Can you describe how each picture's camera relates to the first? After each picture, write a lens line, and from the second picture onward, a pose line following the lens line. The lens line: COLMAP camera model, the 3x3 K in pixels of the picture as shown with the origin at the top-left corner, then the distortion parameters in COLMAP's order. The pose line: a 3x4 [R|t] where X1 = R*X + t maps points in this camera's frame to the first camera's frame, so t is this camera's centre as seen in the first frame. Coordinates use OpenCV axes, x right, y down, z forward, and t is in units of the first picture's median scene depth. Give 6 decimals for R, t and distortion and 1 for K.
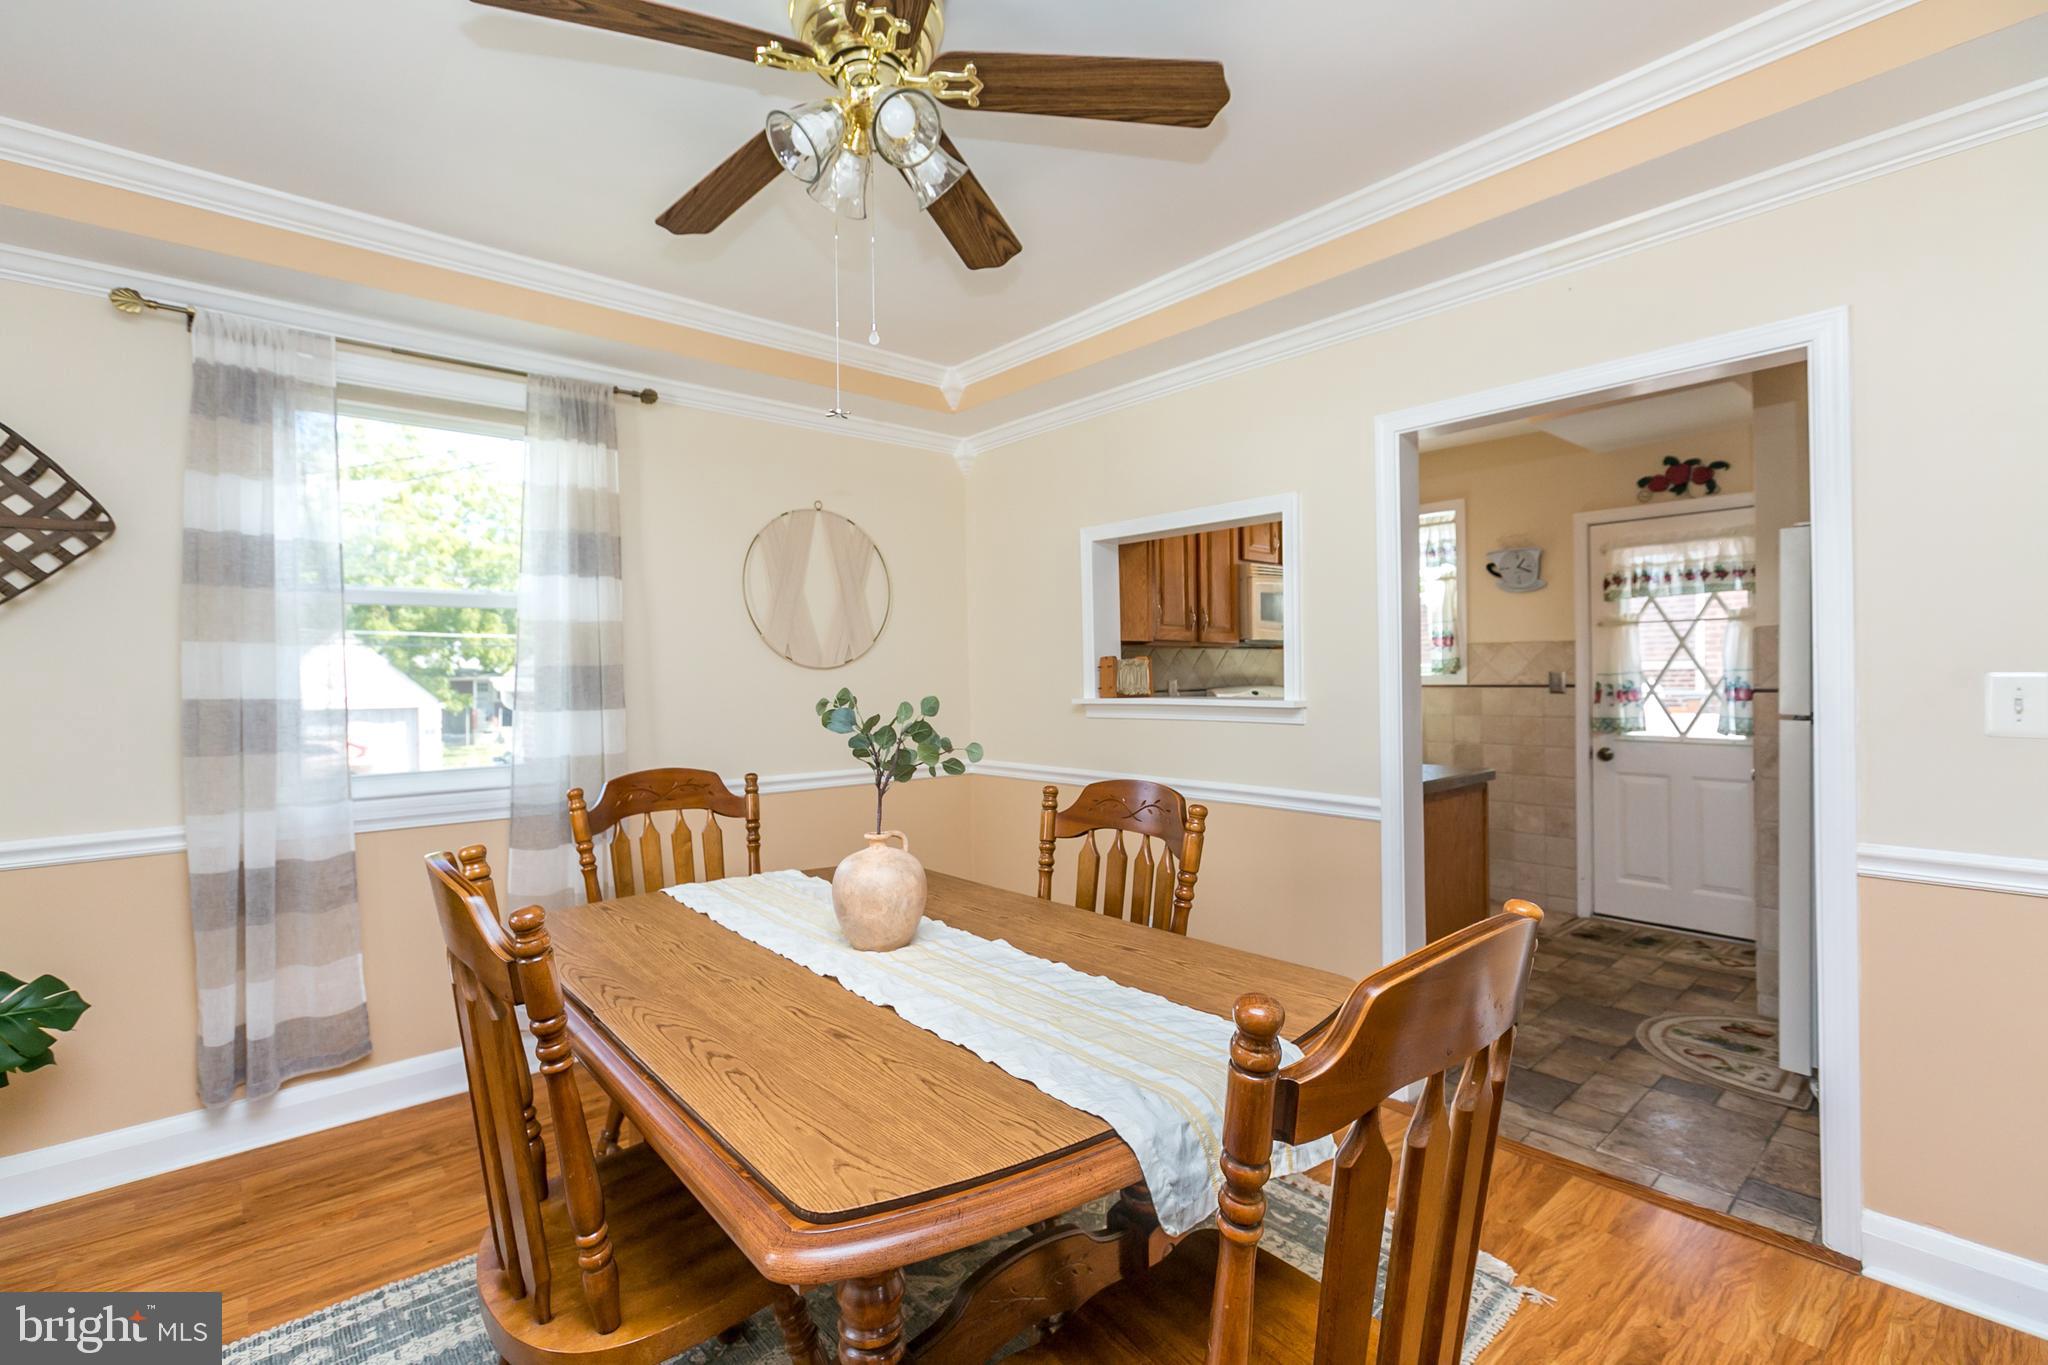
lens RADIAL K [[914.2, 0, 1009.3], [0, 914.2, 677.0], [0, 0, 1]] dist [0.001373, 0.000483]
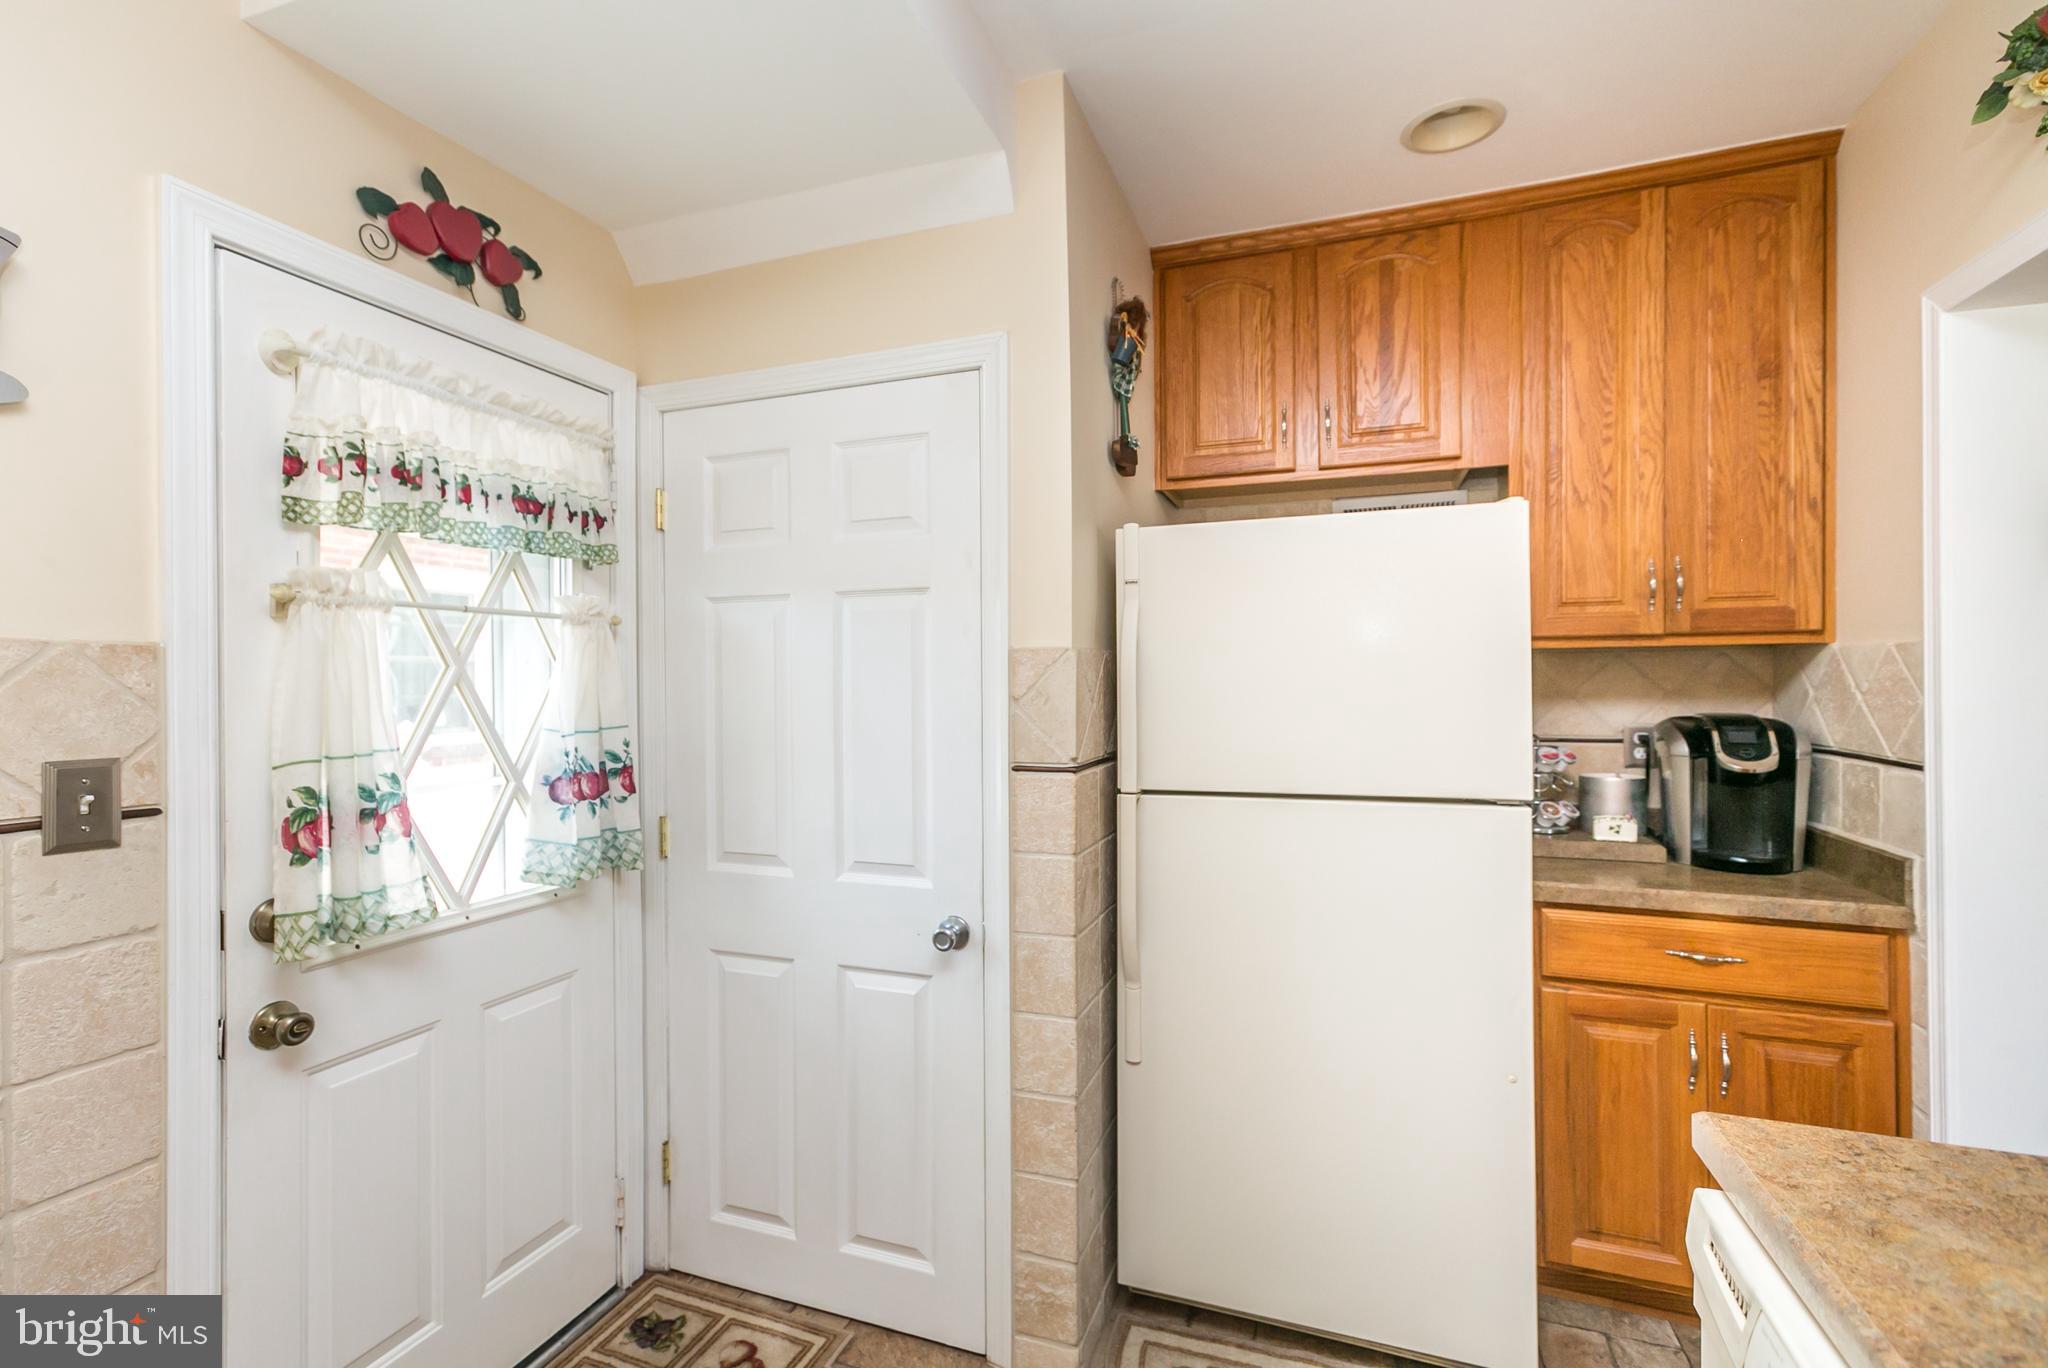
lens RADIAL K [[888.4, 0, 996.8], [0, 888.4, 679.0], [0, 0, 1]] dist [0.001194, 0.000304]
pose [[-0.457922, 0.014279, 0.888878, 0.272578], [0.005201, 0.999897, -0.013384, -0.024256], [-0.888977, -0.001506, -0.457949, 0.899919]]
